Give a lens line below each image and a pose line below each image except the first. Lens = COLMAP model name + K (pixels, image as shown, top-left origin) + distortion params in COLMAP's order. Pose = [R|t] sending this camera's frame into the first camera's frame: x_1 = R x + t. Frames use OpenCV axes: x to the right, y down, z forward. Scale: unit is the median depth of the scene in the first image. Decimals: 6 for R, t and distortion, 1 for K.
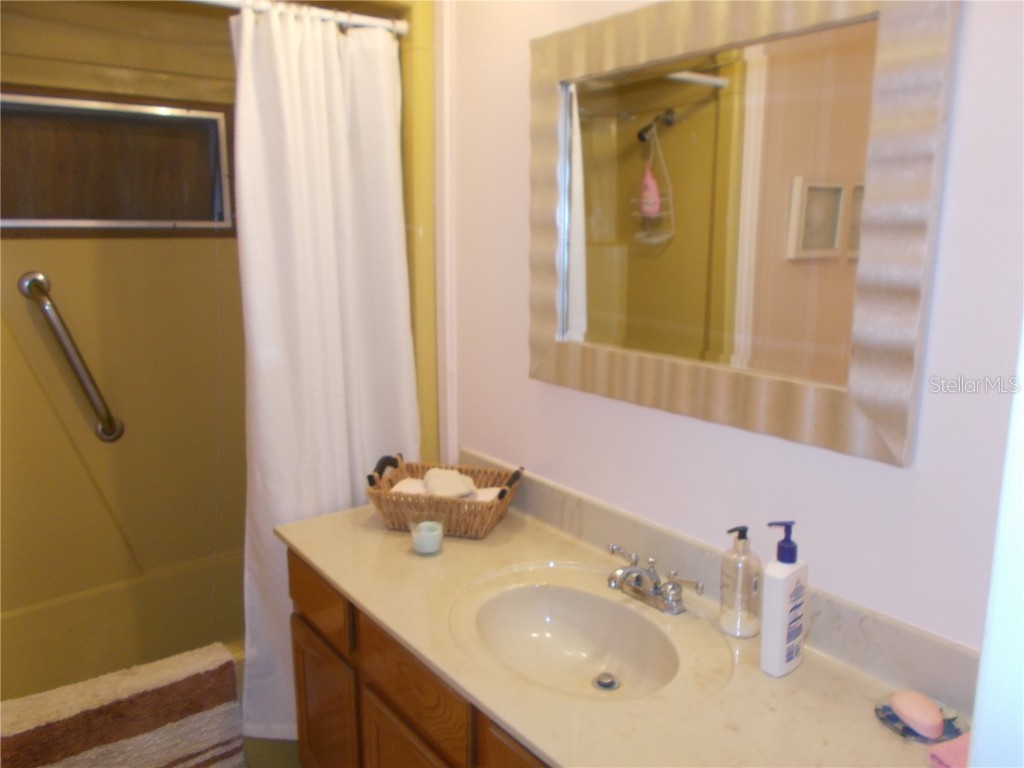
lens RADIAL K [[819.8, 0, 512.0], [0, 819.8, 384.0], [0, 0, 1]] dist [0.030629, -0.005997]
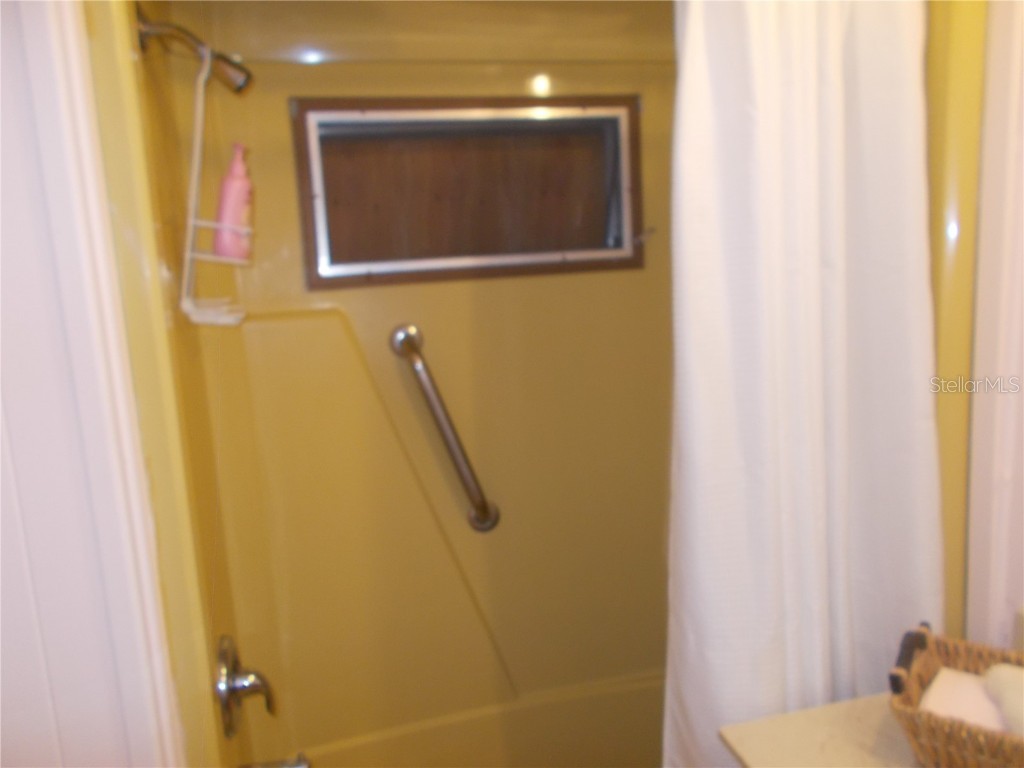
lens RADIAL K [[807.7, 0, 512.0], [0, 807.7, 384.0], [0, 0, 1]] dist [-0.004523, 0.001061]
pose [[0.919726, 0.013207, -0.392338, -0.164650], [-0.020591, 0.999681, -0.014619, -0.065548], [0.392020, 0.021524, 0.919705, 0.303642]]
